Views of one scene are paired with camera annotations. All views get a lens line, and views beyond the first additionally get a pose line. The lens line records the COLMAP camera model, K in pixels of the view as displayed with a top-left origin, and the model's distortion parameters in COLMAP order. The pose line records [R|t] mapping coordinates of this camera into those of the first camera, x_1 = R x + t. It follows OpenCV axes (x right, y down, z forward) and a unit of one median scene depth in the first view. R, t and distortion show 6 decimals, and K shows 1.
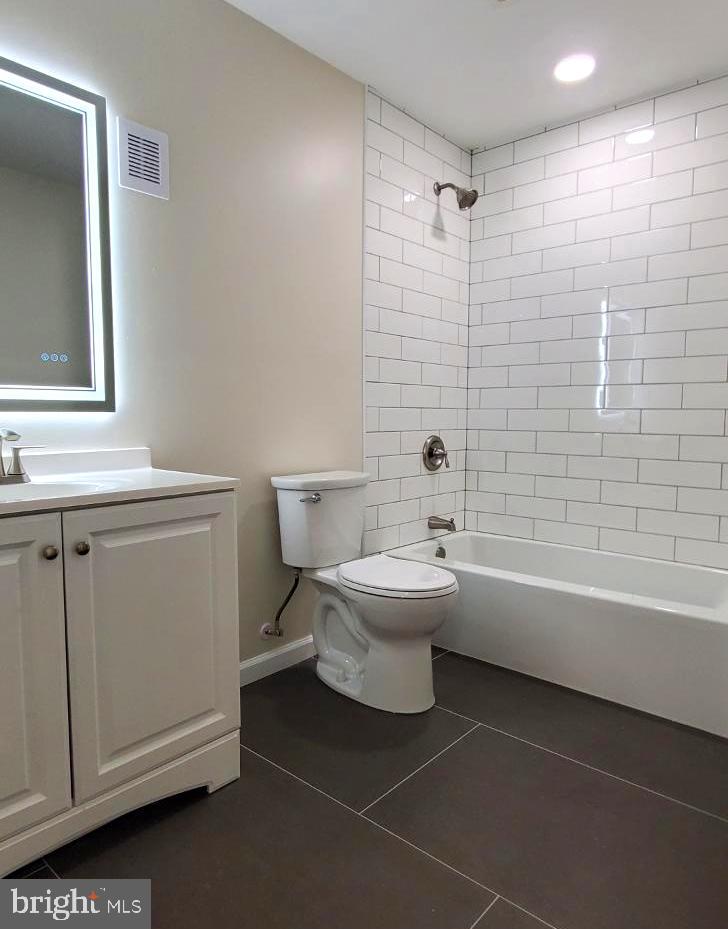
lens RADIAL K [[609.3, 0, 363.1], [0, 609.3, 464.7], [0, 0, 1]] dist [0.002215, 0.001120]
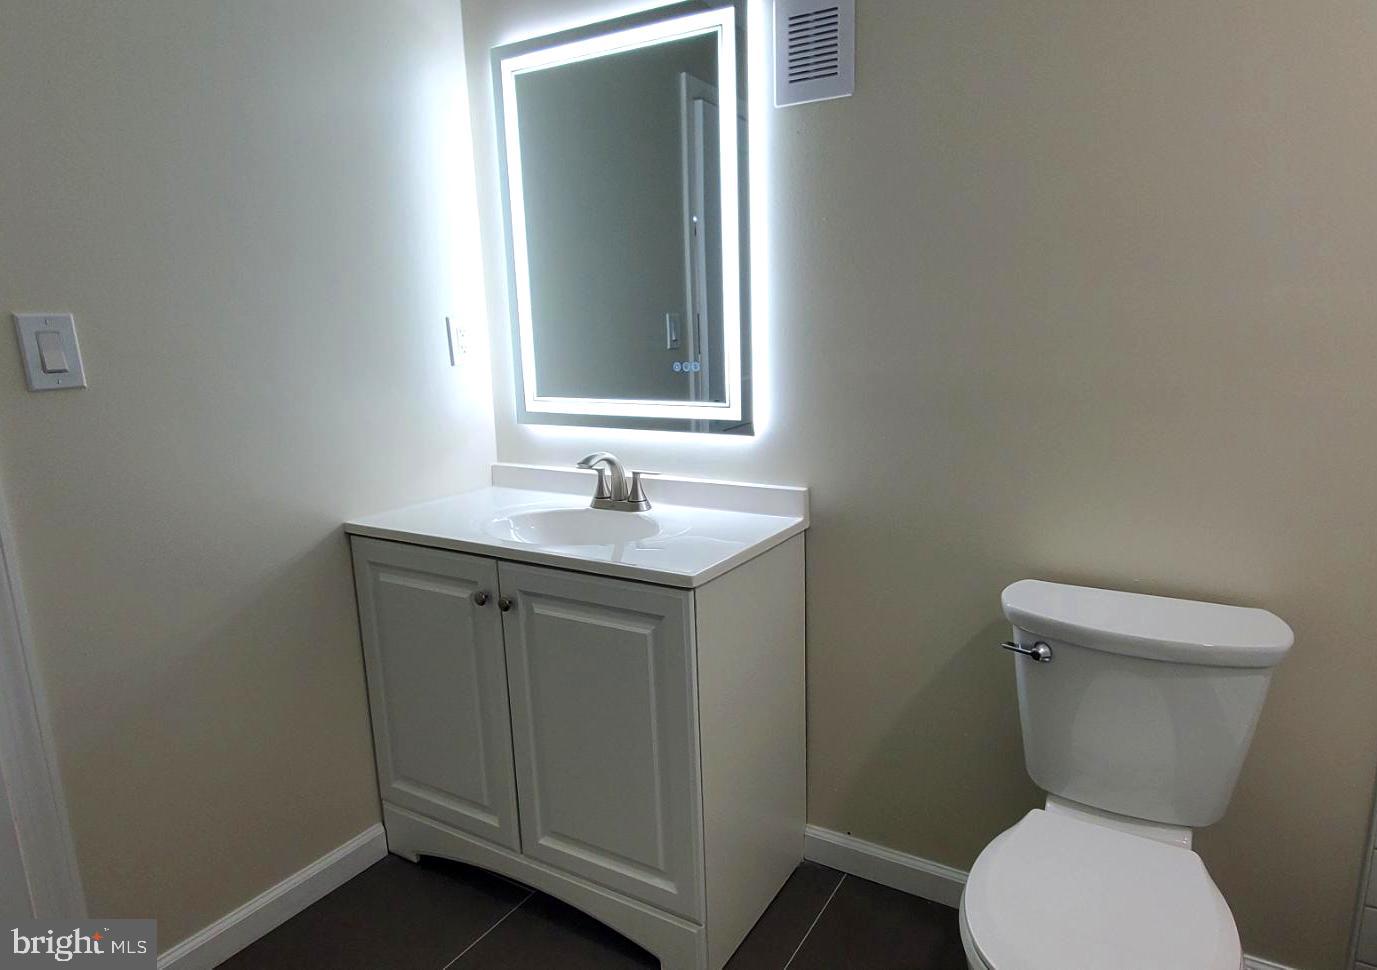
lens RADIAL K [[873.7, 0, 688.6], [0, 873.7, 487.7], [0, 0, 1]] dist [-0.007130, -0.000695]
pose [[0.171961, 0.191924, -0.966227, 0.667329], [-0.061183, 0.981025, 0.183974, -0.237232], [0.983202, 0.027480, 0.180441, 0.820916]]
